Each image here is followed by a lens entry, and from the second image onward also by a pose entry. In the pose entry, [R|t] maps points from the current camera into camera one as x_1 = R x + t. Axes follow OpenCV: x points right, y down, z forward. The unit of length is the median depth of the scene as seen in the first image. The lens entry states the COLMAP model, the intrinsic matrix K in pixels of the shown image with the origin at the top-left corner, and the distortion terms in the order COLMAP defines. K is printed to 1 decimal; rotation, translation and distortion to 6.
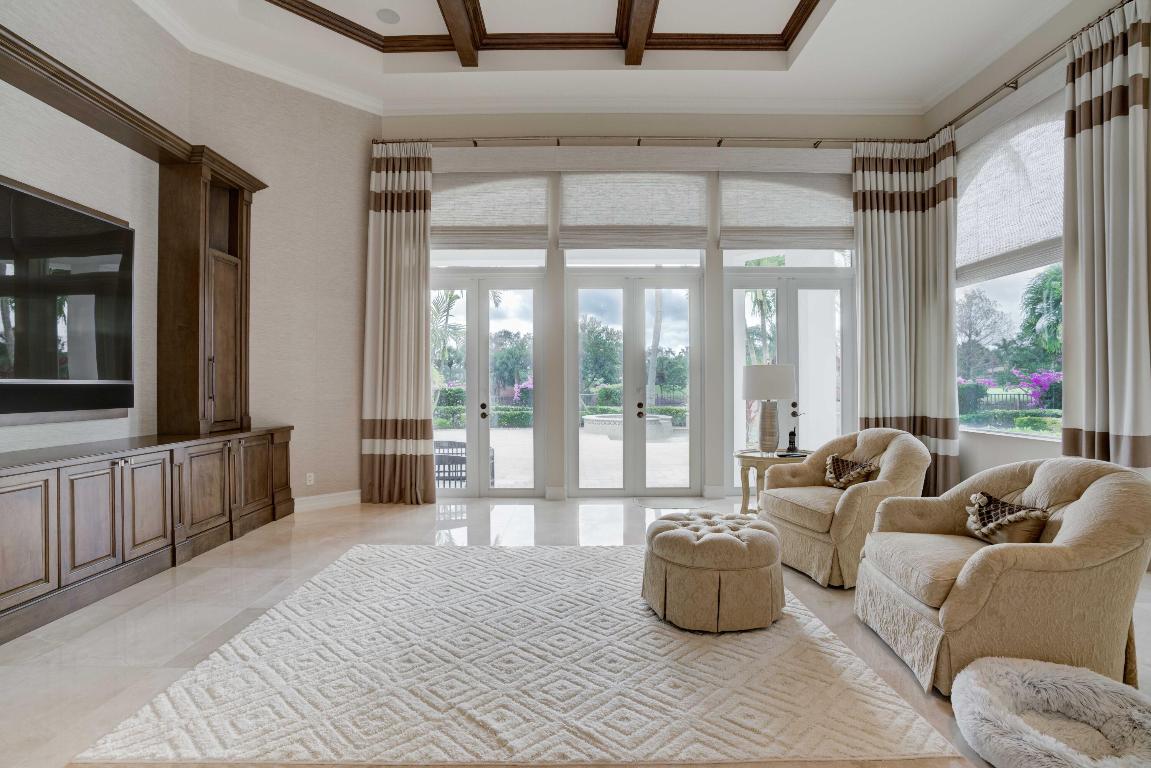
lens RADIAL K [[537.8, 0, 567.8], [0, 537.8, 392.1], [0, 0, 1]] dist [-0.058696, 0.018719]
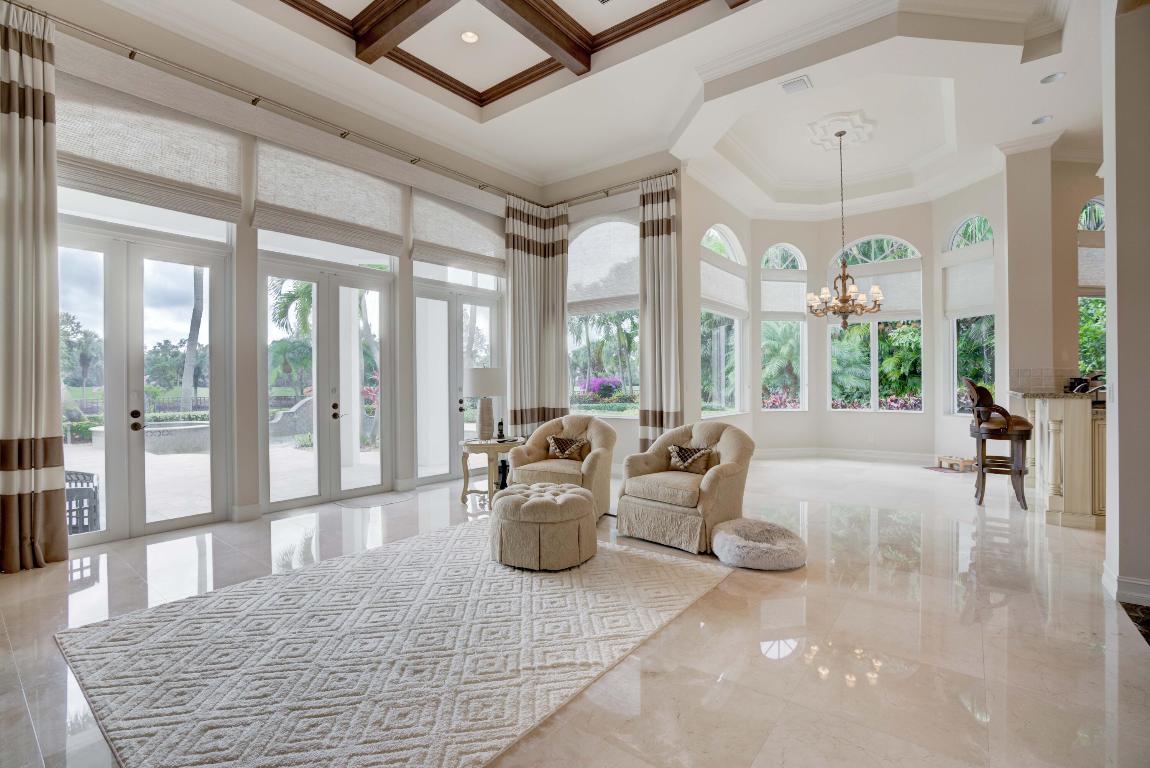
lens RADIAL K [[537.3, 0, 588.2], [0, 537.3, 389.8], [0, 0, 1]] dist [-0.058696, 0.018719]
pose [[0.588483, -0.010160, 0.808446, -0.424290], [0.011214, 0.999927, 0.004404, -0.003118], [-0.808432, 0.006474, 0.588554, 0.084094]]
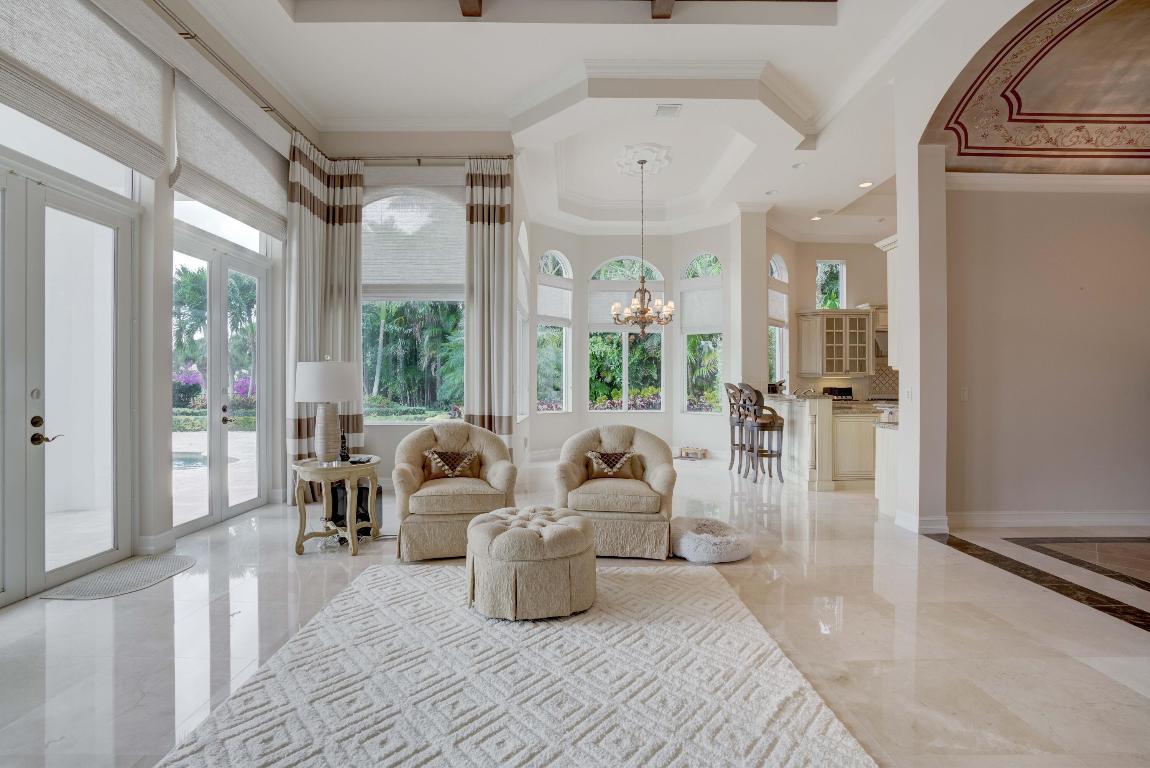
lens RADIAL K [[537.3, 0, 588.1], [0, 537.3, 390.1], [0, 0, 1]] dist [-0.058696, 0.018719]
pose [[-0.045438, -0.005322, 0.998953, -0.460927], [0.006225, 0.999965, 0.005610, -0.005823], [-0.998948, 0.006474, -0.045403, 0.551704]]
